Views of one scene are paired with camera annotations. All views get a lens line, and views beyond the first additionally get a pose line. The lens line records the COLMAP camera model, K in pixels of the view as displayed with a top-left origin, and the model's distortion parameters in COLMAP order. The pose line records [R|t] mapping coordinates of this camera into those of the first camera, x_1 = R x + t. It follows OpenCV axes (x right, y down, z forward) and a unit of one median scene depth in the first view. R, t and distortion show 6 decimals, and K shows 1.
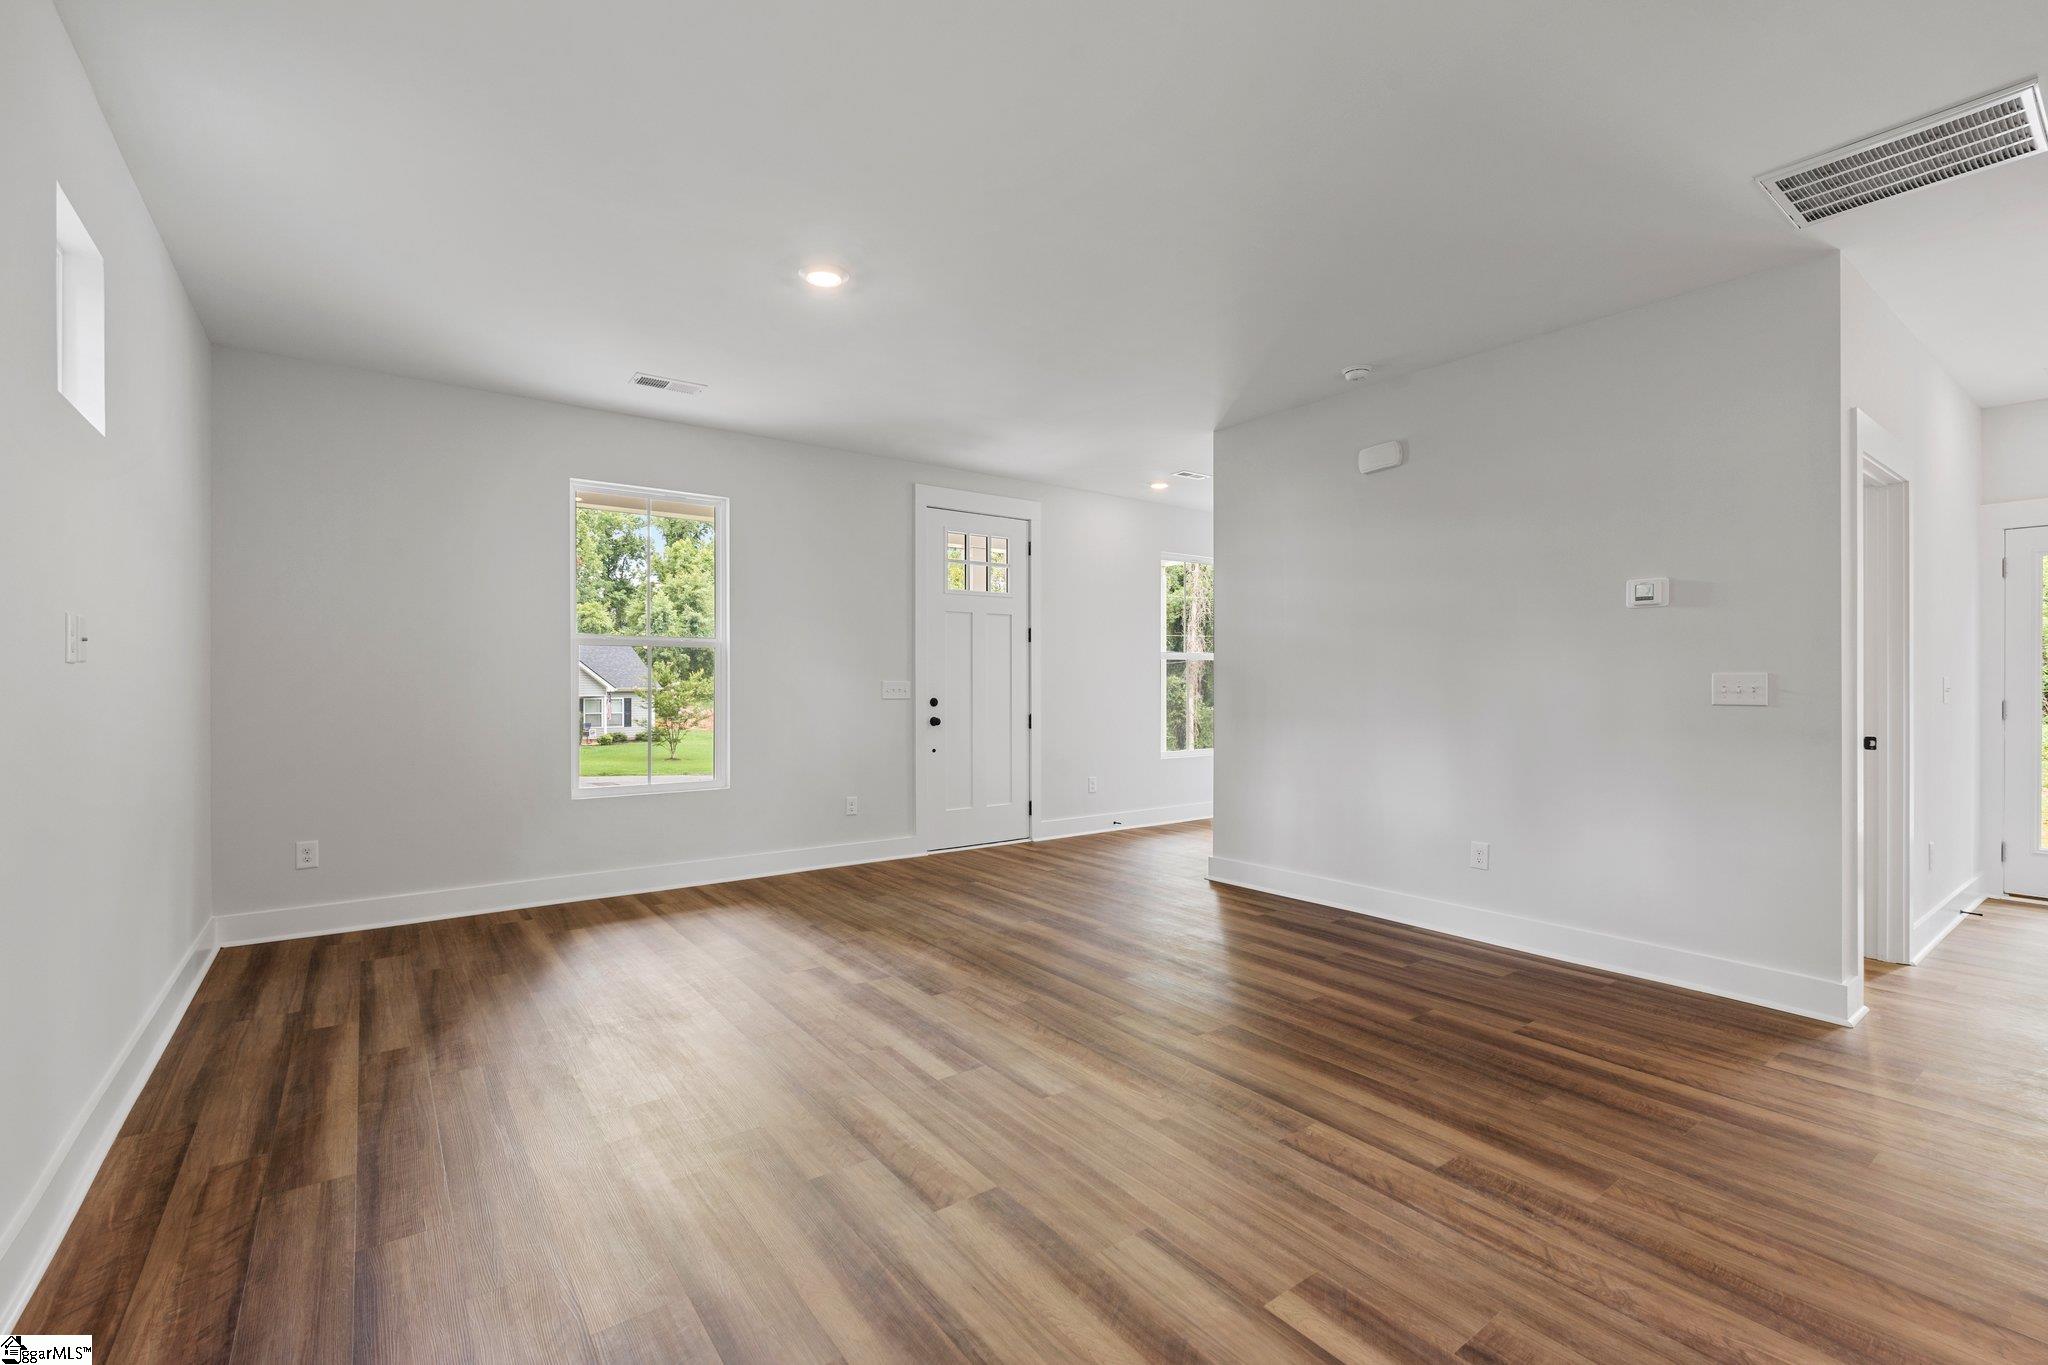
lens RADIAL K [[884.4, 0, 1020.1], [0, 884.4, 688.1], [0, 0, 1]] dist [-0.006613, 0.000206]
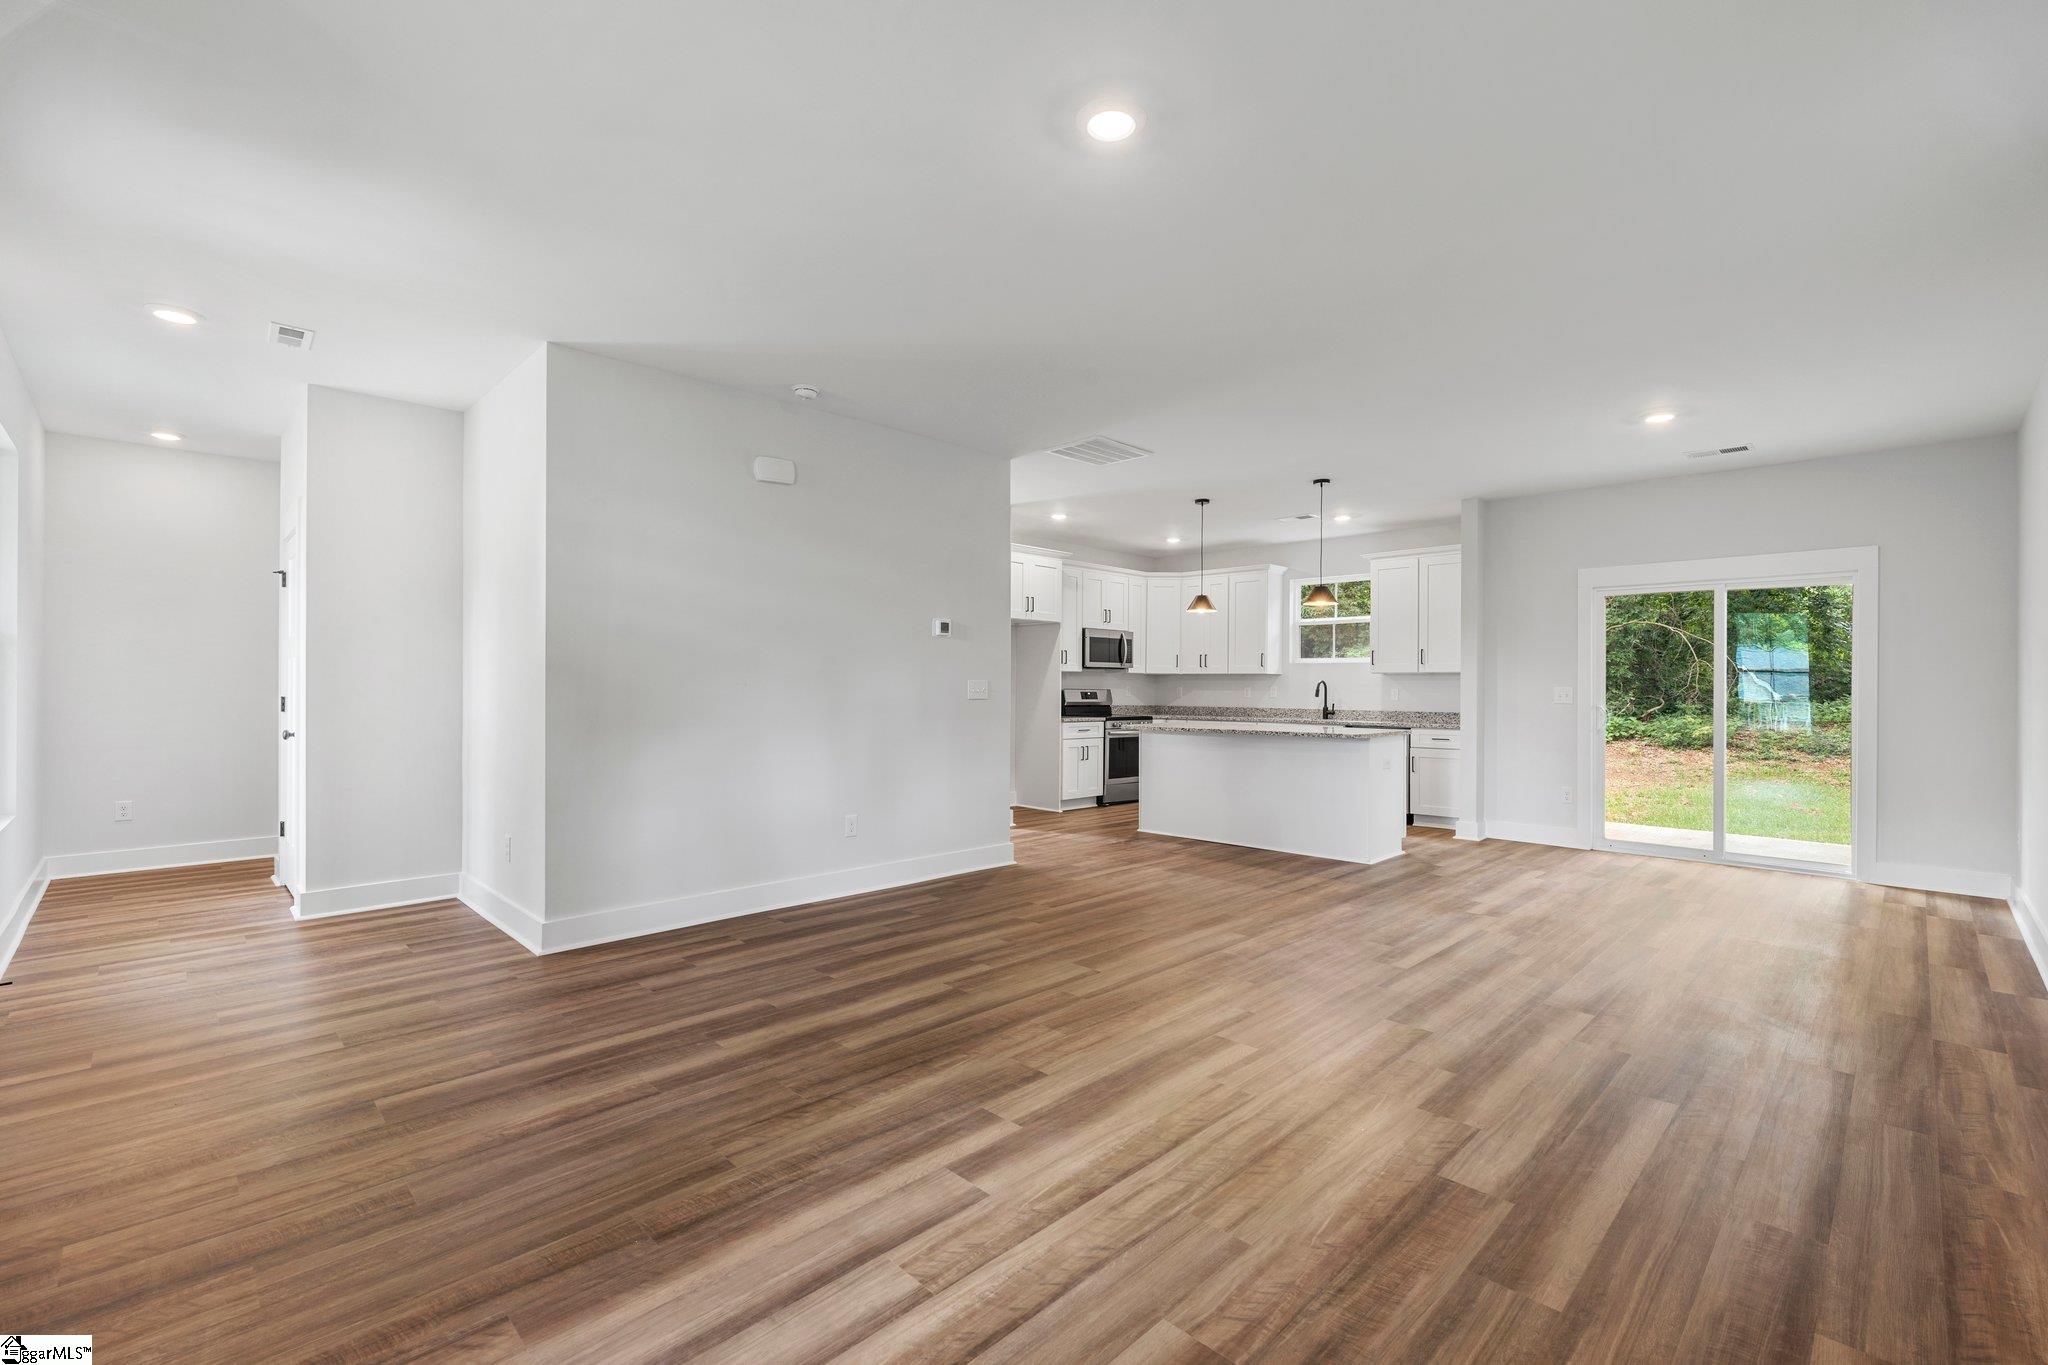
lens RADIAL K [[884.4, 0, 1031.9], [0, 884.4, 687.8], [0, 0, 1]] dist [-0.006613, 0.000206]
pose [[-0.149968, -0.001979, 0.988689, -0.803539], [-0.001033, 0.999998, 0.001845, -0.005240], [-0.988690, -0.000744, -0.149970, 1.022594]]
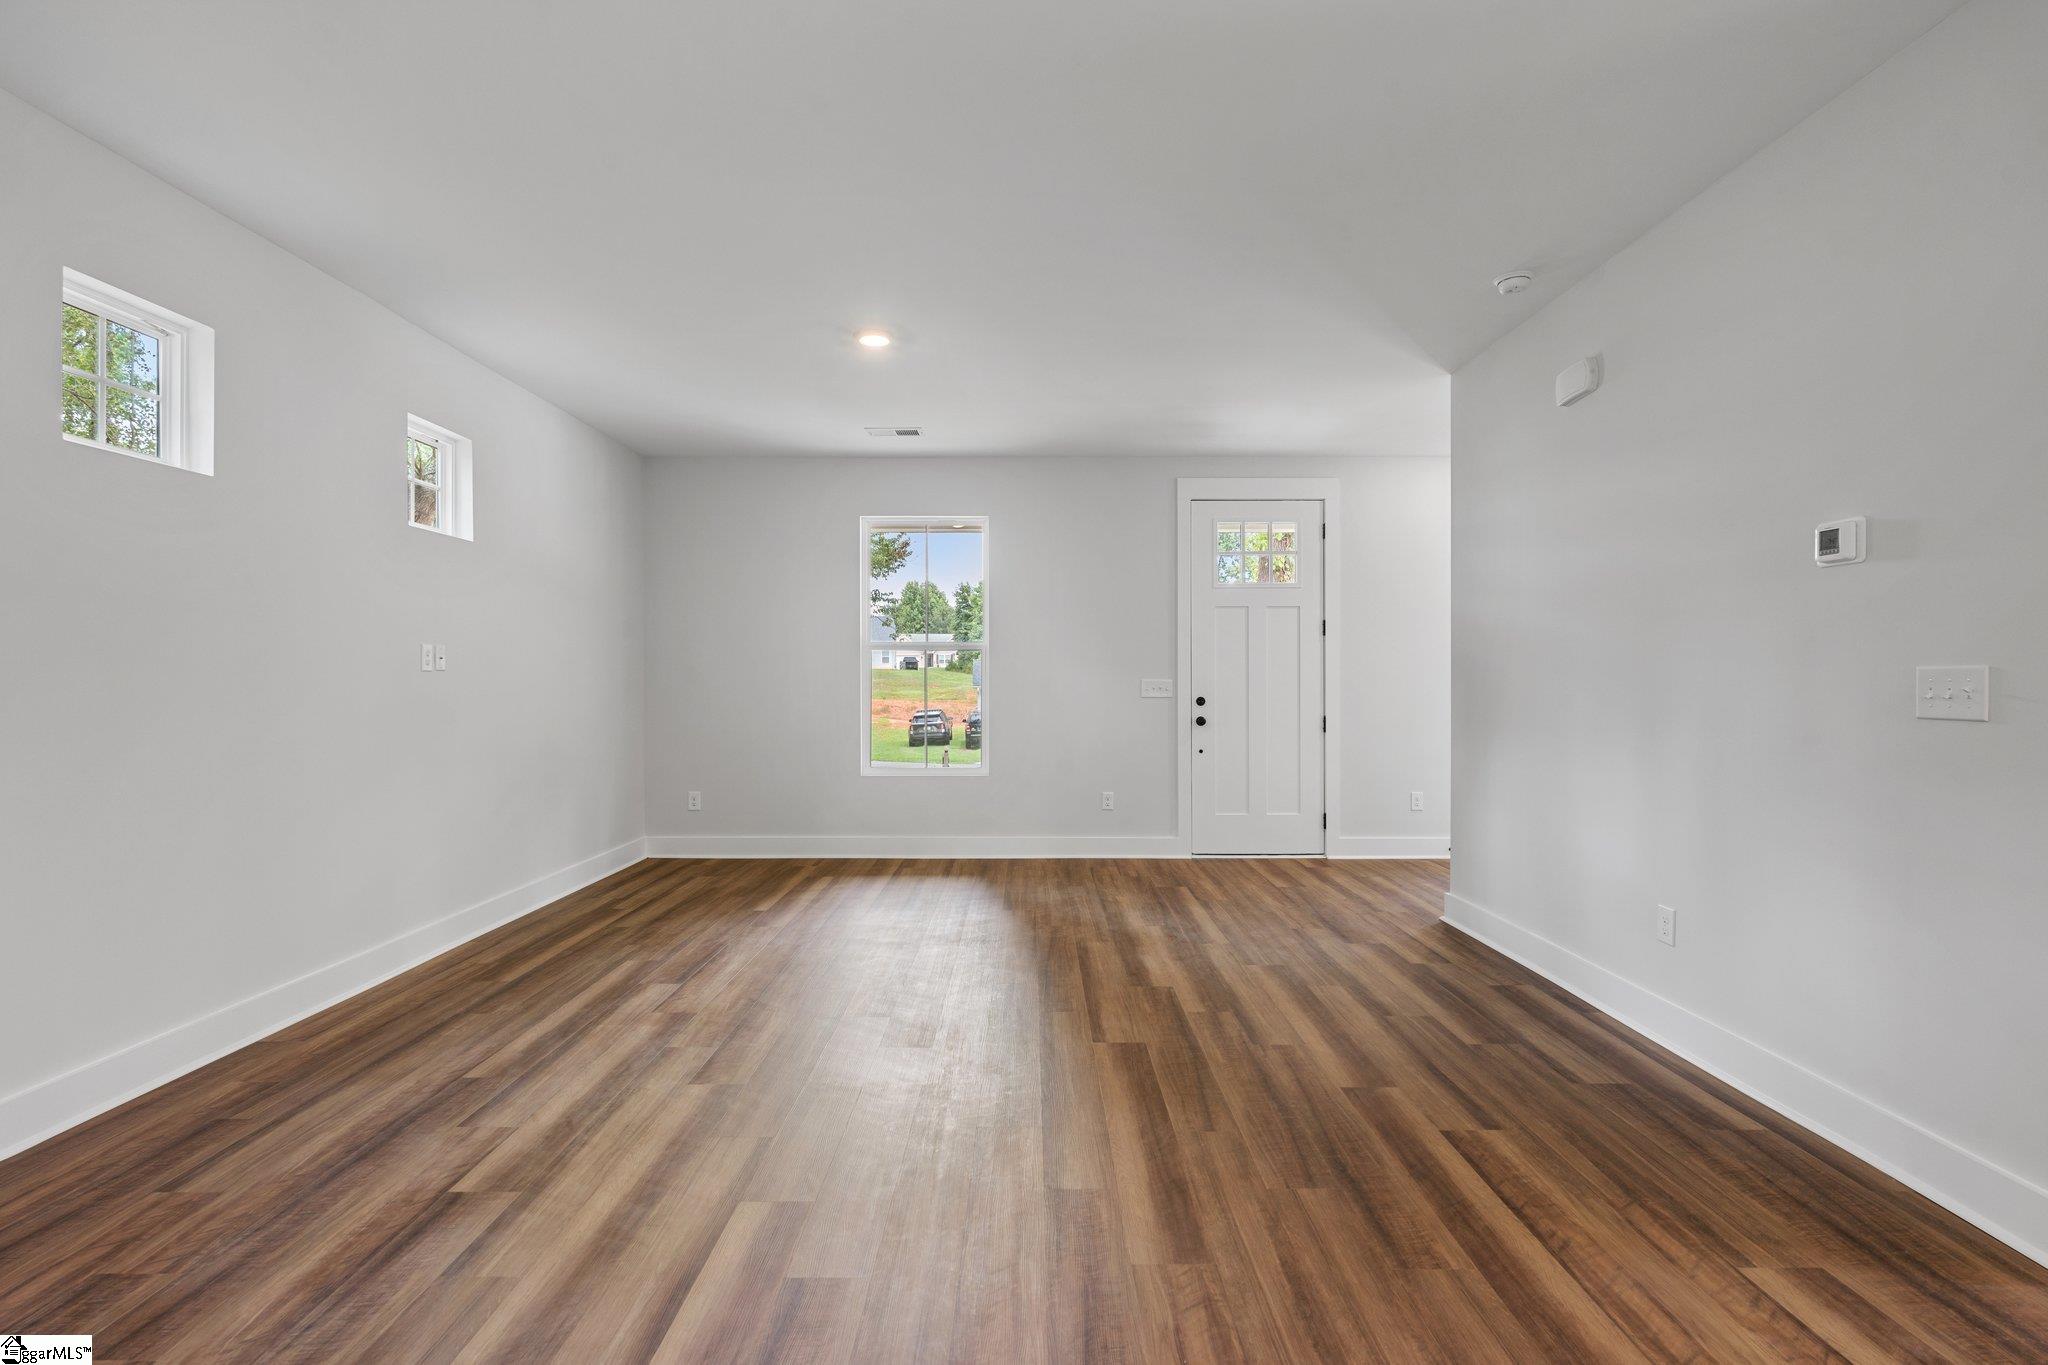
lens RADIAL K [[947.0, 0, 1020.4], [0, 947.0, 674.8], [0, 0, 1]] dist [-0.000774, -0.000177]
pose [[0.800800, -0.005587, -0.598905, 0.614025], [-0.001014, 0.999942, -0.010683, -0.002755], [0.598931, 0.009162, 0.800749, 0.083141]]
